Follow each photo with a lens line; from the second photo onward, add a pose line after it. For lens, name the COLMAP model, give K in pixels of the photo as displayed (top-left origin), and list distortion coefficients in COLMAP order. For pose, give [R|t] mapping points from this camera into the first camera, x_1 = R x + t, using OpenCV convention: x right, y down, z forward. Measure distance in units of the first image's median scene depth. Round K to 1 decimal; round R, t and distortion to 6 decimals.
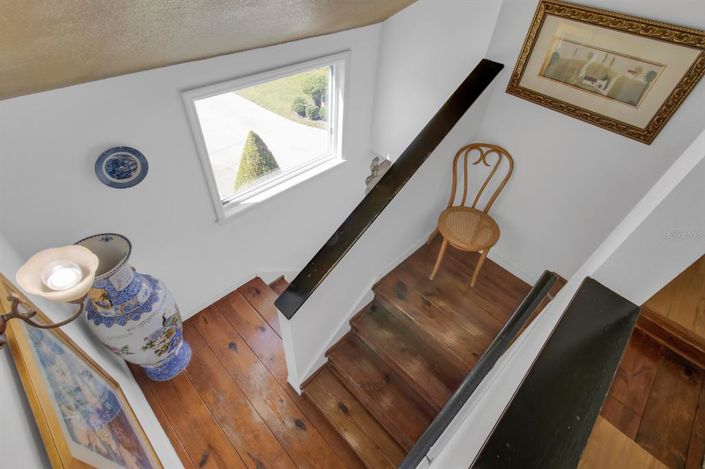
lens RADIAL K [[343.9, 0, 352.5], [0, 343.9, 234.5], [0, 0, 1]] dist [-0.001128, 0.000081]
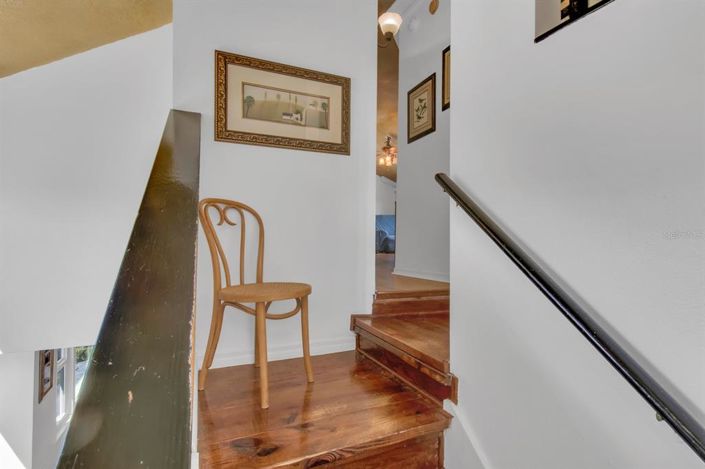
lens RADIAL K [[343.9, 0, 352.5], [0, 343.9, 234.5], [0, 0, 1]] dist [-0.001128, 0.000081]
pose [[0.344045, -0.054647, 0.937362, -0.315111], [0.675923, 0.707348, -0.206850, 0.204856], [-0.651737, 0.704750, 0.280296, 0.820685]]
